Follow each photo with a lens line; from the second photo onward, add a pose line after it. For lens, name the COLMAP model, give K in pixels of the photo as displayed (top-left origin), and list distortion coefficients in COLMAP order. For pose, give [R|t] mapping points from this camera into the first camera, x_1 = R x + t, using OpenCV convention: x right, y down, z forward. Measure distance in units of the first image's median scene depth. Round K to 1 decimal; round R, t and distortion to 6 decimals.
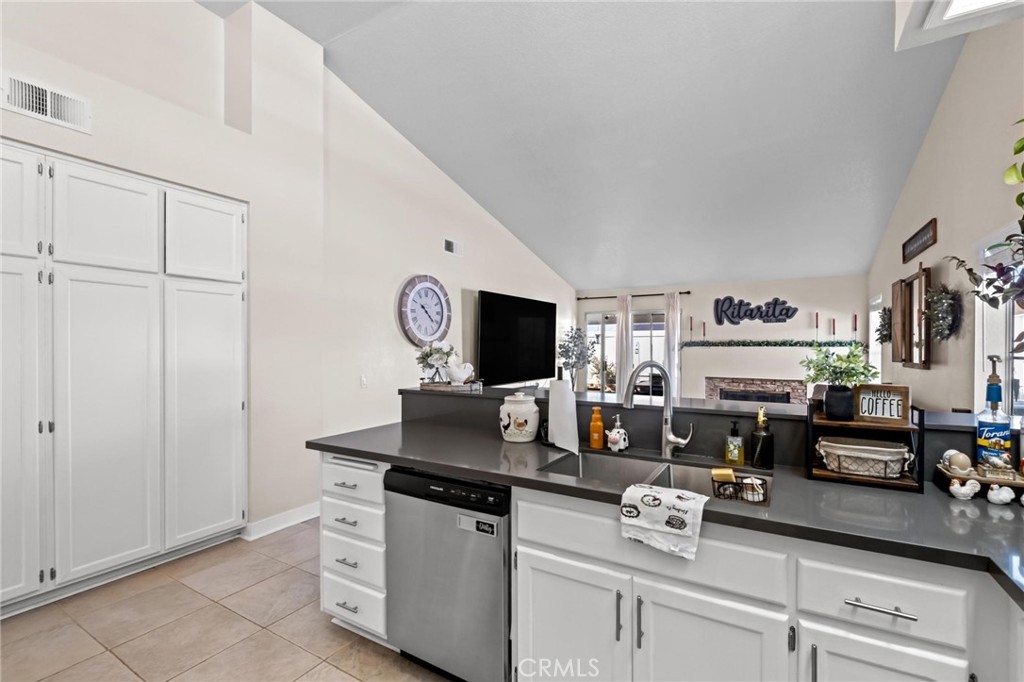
lens RADIAL K [[450.8, 0, 514.2], [0, 450.8, 348.4], [0, 0, 1]] dist [0.000611, -0.000282]
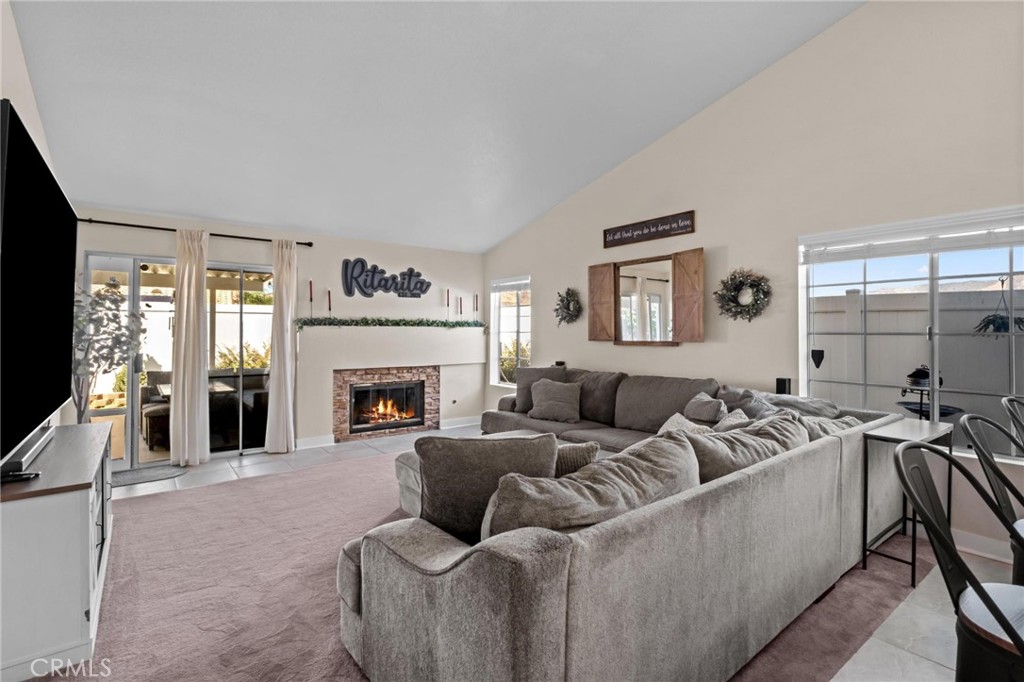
lens RADIAL K [[488.0, 0, 508.8], [0, 488.0, 324.2], [0, 0, 1]] dist [0.004087, 0.000490]
pose [[0.372794, 0.013648, 0.927814, -0.183228], [0.002175, 0.999876, -0.015582, 0.005906], [-0.927912, 0.007827, 0.372718, 0.499242]]
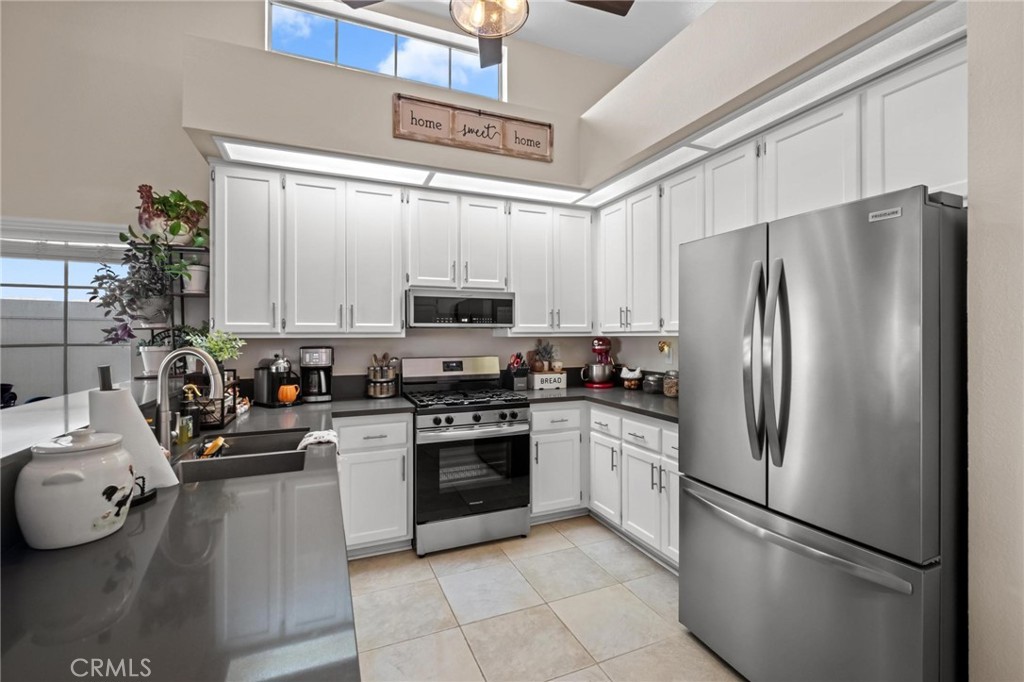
lens RADIAL K [[447.4, 0, 516.2], [0, 447.4, 333.3], [0, 0, 1]] dist [0.000872, -0.000059]
pose [[-0.808731, 0.006342, 0.588145, -0.188120], [0.006782, 0.999976, -0.001456, 0.001462], [-0.588140, 0.002811, -0.808754, 0.345931]]
